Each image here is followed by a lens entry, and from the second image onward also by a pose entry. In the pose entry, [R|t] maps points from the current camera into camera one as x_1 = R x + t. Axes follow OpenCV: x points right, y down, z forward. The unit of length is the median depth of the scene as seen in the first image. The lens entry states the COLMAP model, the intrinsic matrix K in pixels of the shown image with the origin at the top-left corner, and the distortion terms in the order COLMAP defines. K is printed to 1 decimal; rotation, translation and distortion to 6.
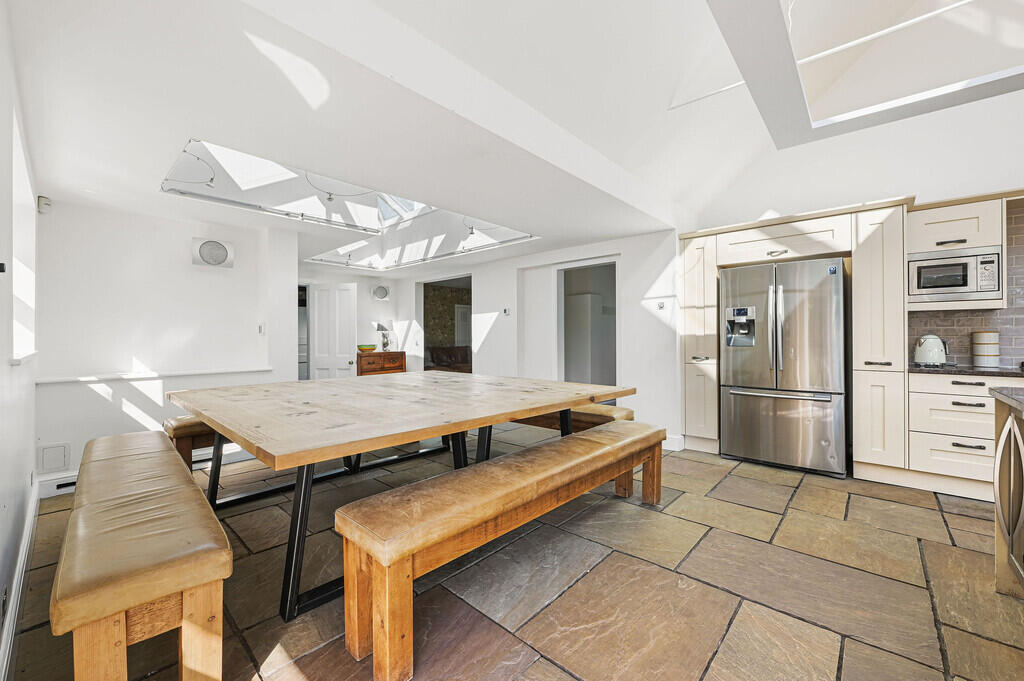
lens RADIAL K [[412.1, 0, 512.0], [0, 412.1, 339.5], [0, 0, 1]] dist [-0.015733, 0.000826]
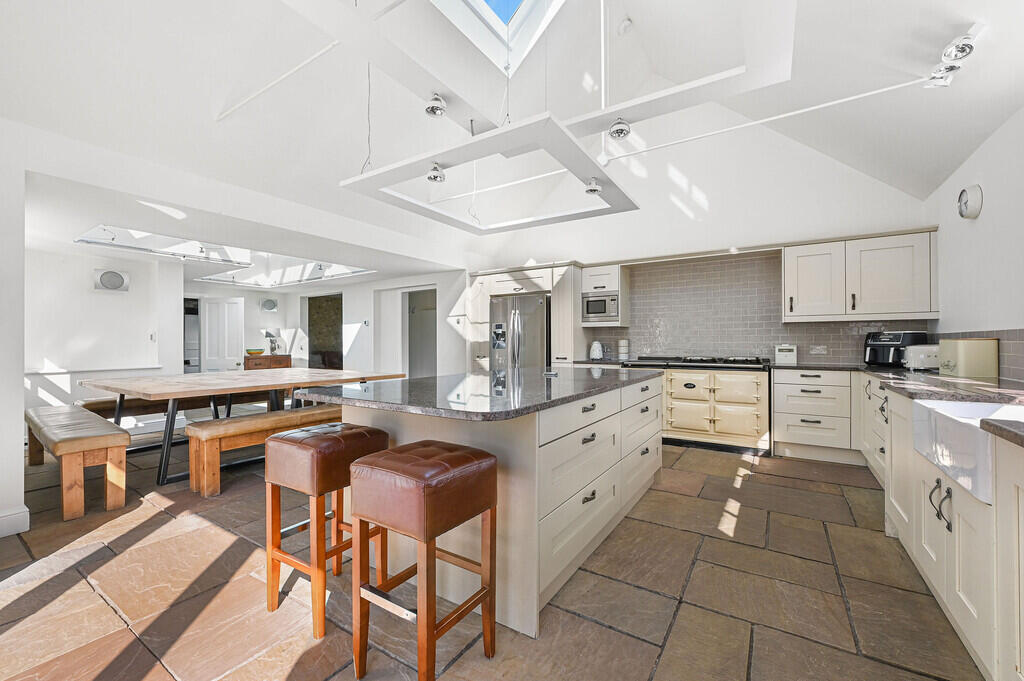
lens RADIAL K [[412.1, 0, 513.5], [0, 412.1, 343.8], [0, 0, 1]] dist [-0.015733, 0.000826]
pose [[0.986464, -0.001249, 0.163975, 0.325673], [0.001624, 0.999996, -0.002158, 0.001402], [-0.163972, 0.002395, 0.986462, -0.491776]]
